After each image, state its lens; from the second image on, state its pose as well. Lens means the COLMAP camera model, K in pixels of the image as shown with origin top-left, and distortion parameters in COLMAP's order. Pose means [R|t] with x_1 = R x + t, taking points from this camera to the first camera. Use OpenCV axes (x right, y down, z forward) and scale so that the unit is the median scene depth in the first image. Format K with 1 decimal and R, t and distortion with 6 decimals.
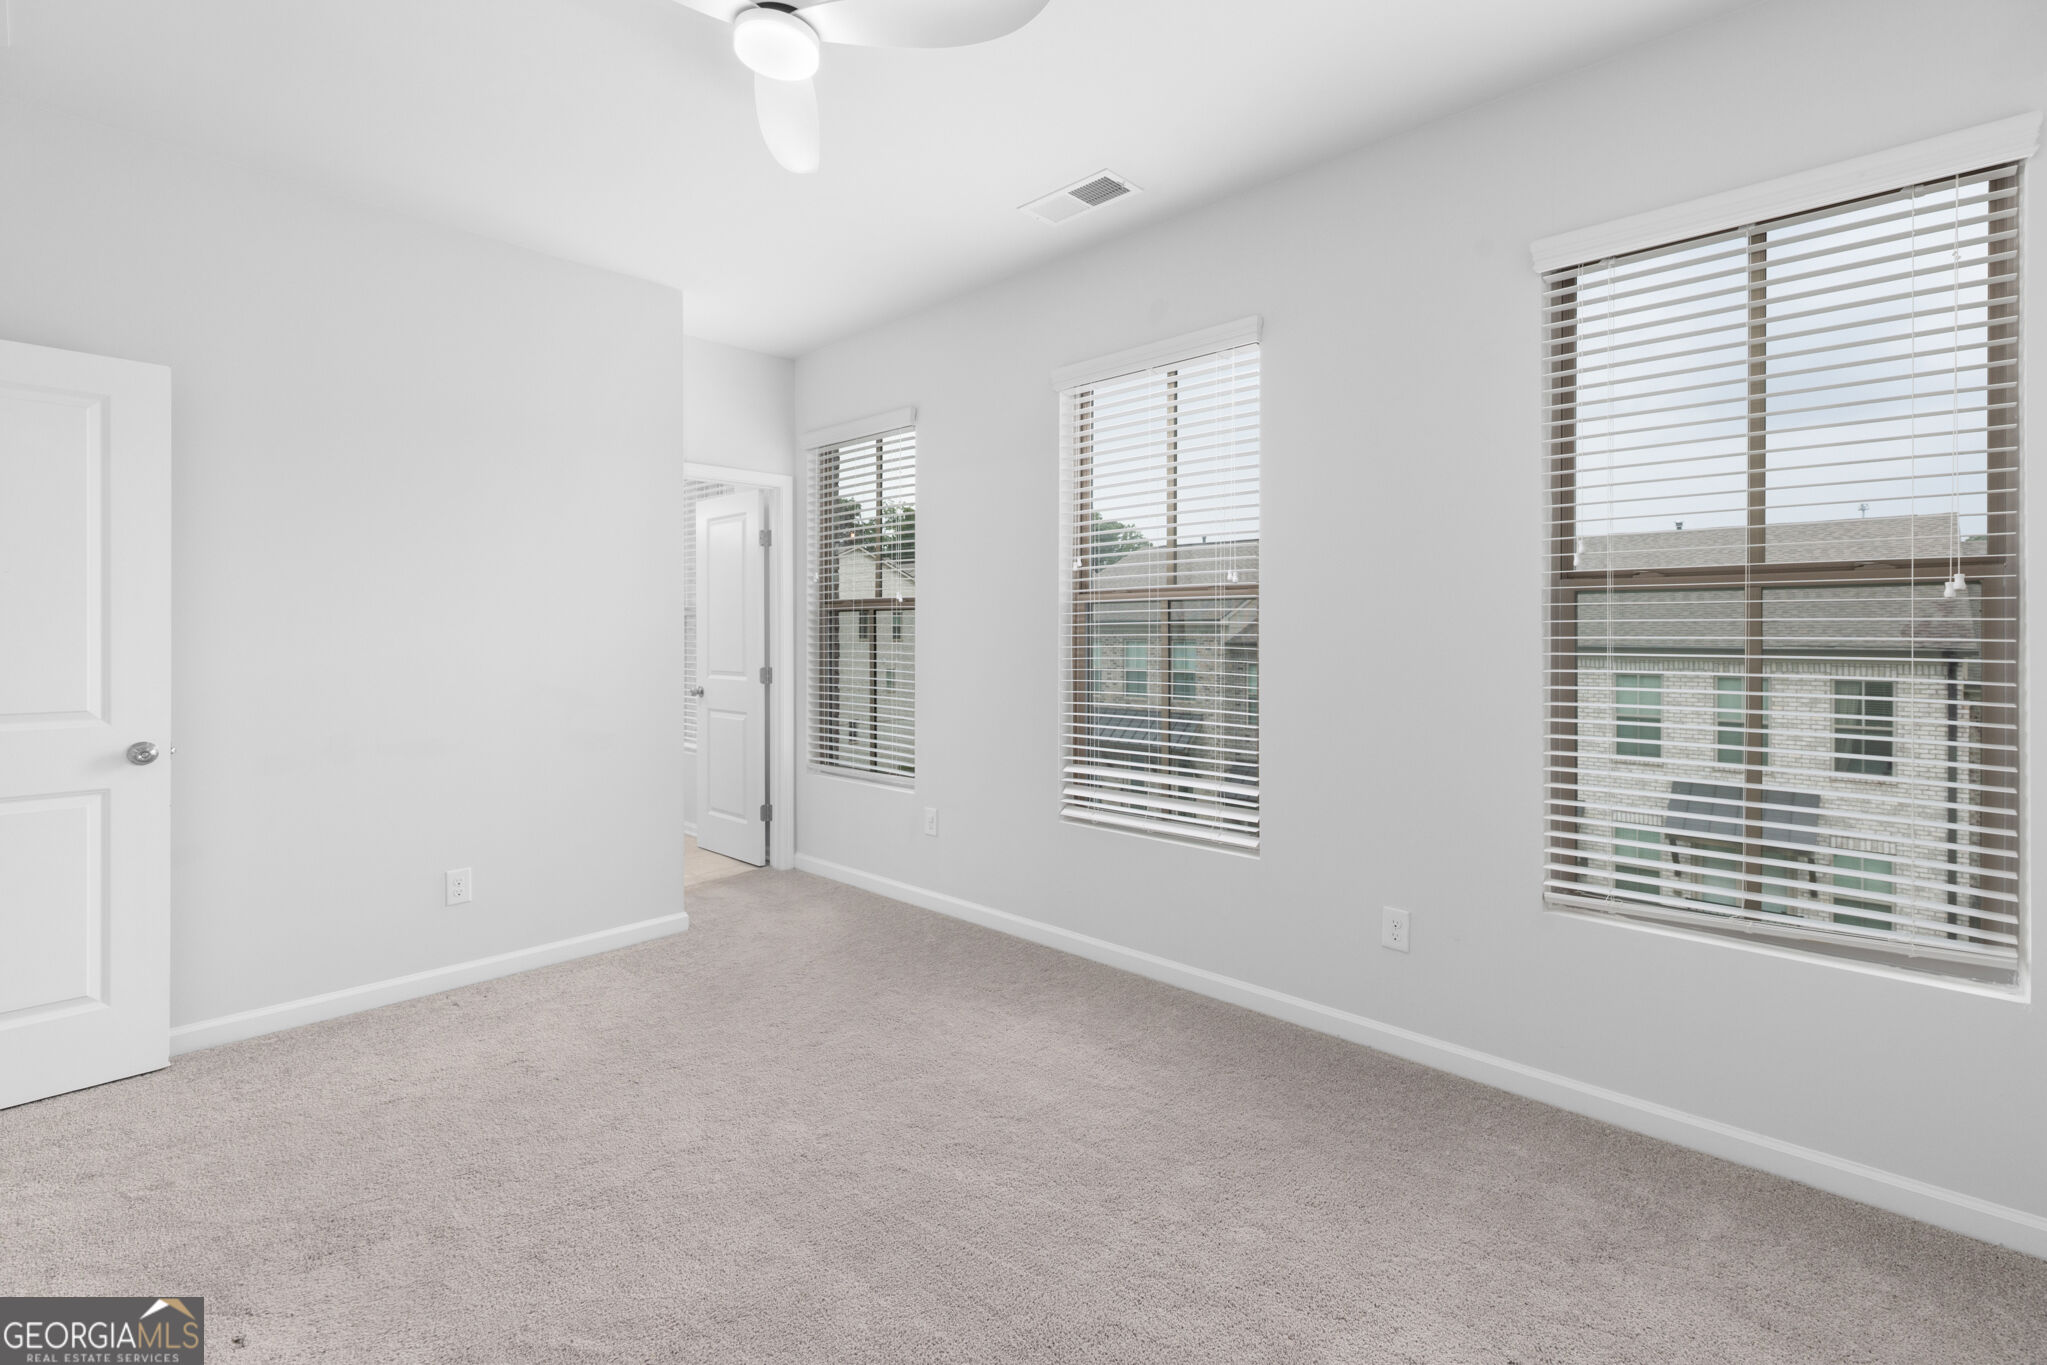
lens RADIAL K [[947.3, 0, 1007.0], [0, 947.3, 658.9], [0, 0, 1]] dist [0.006367, 0.001005]
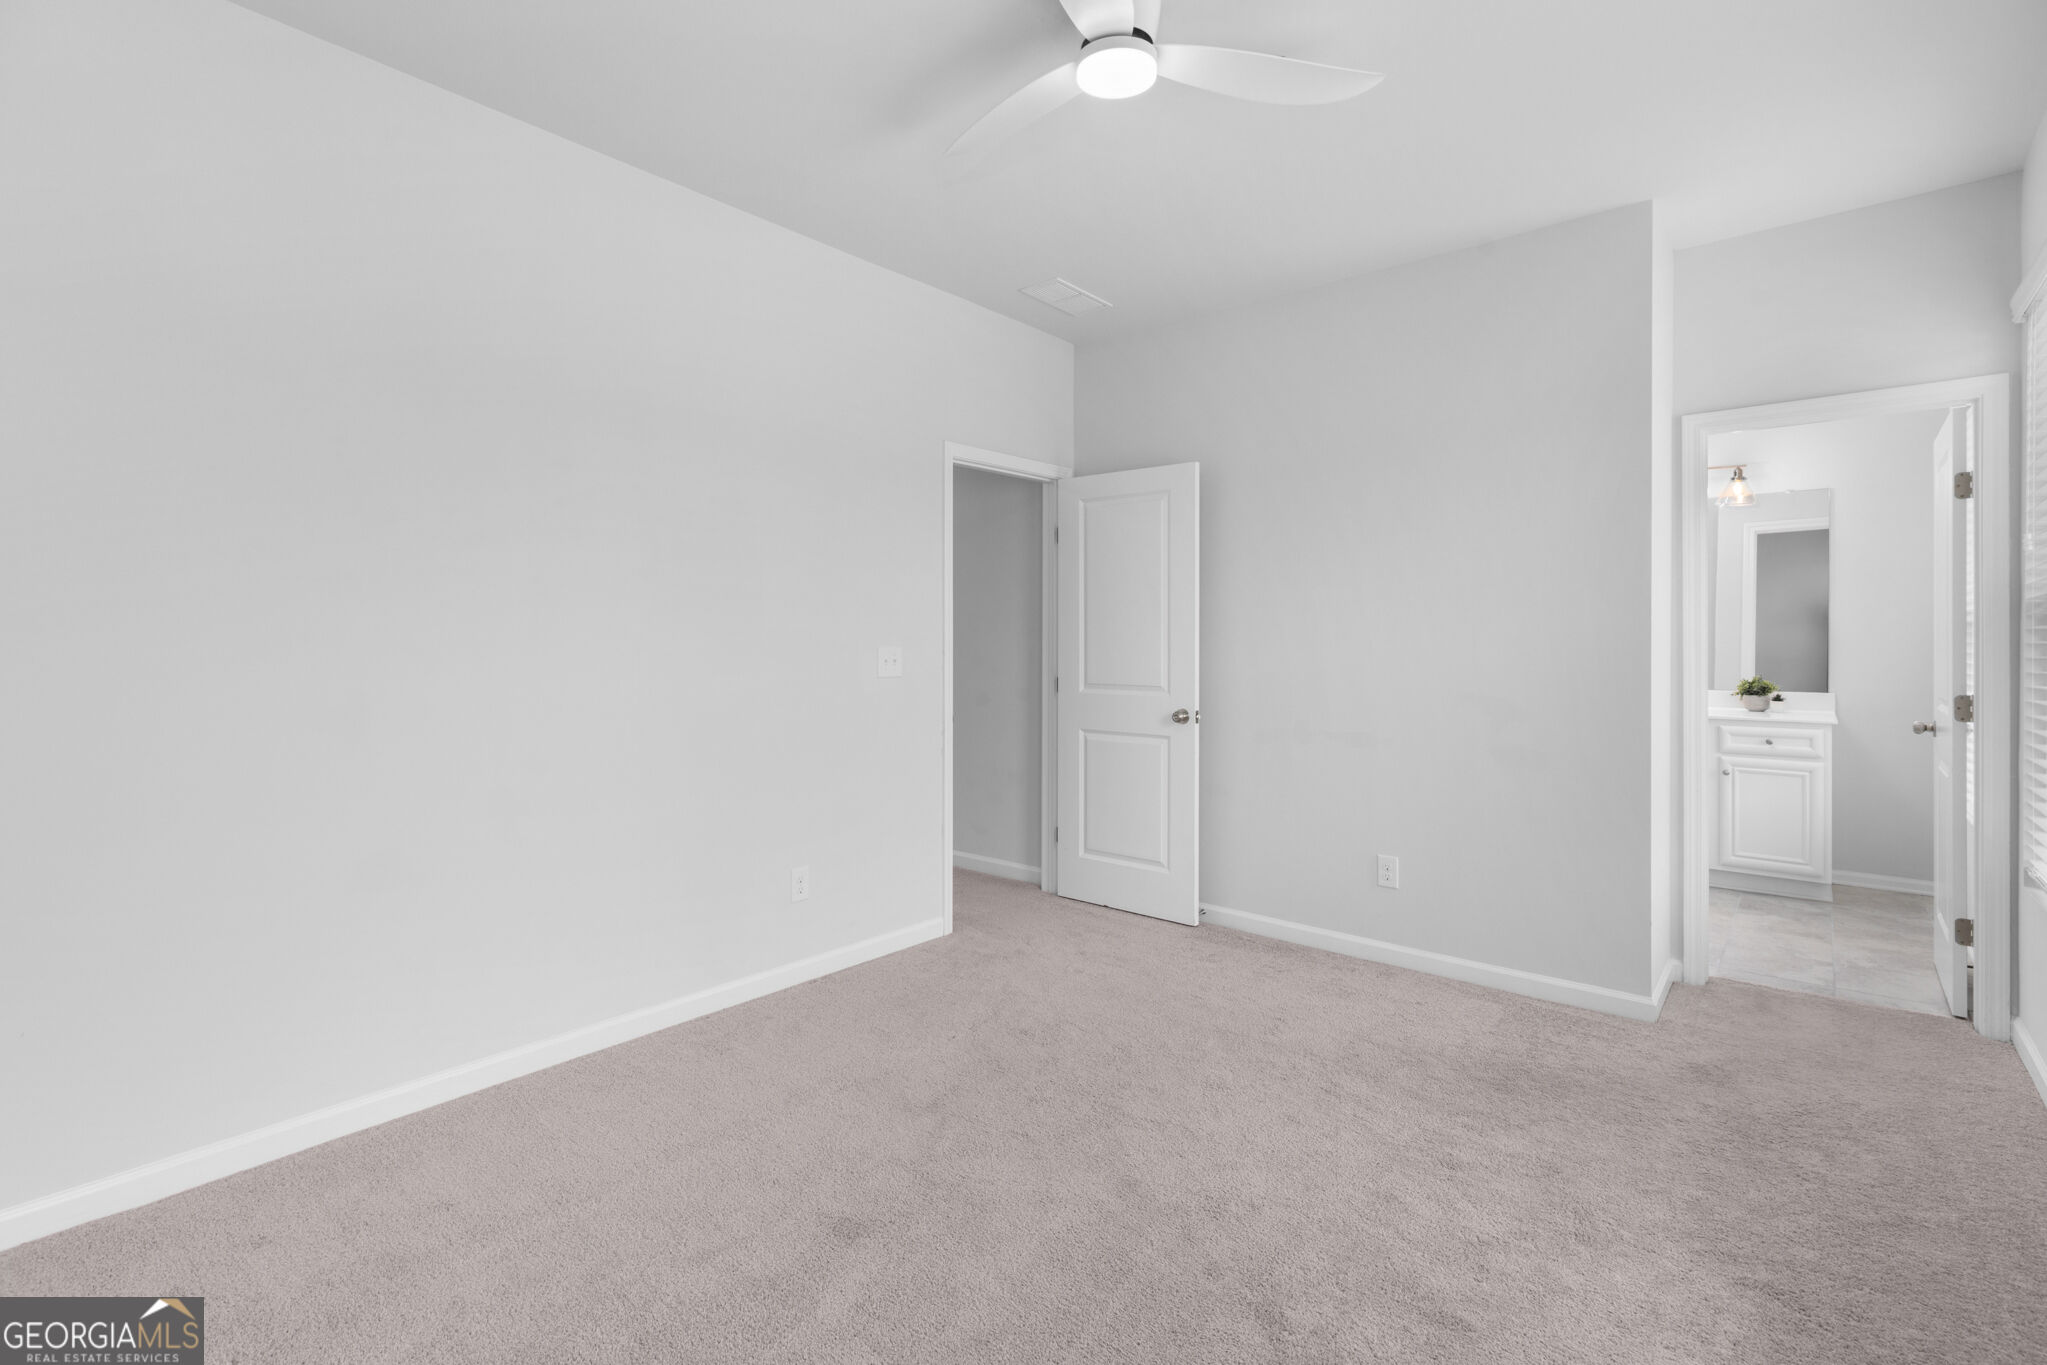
lens RADIAL K [[947.3, 0, 1024.1], [0, 947.3, 649.2], [0, 0, 1]] dist [0.006367, 0.001005]
pose [[0.048500, 0.009984, -0.998773, 0.588625], [-0.027839, 0.999575, 0.008640, -0.014873], [0.998435, 0.027386, 0.048757, 0.636766]]
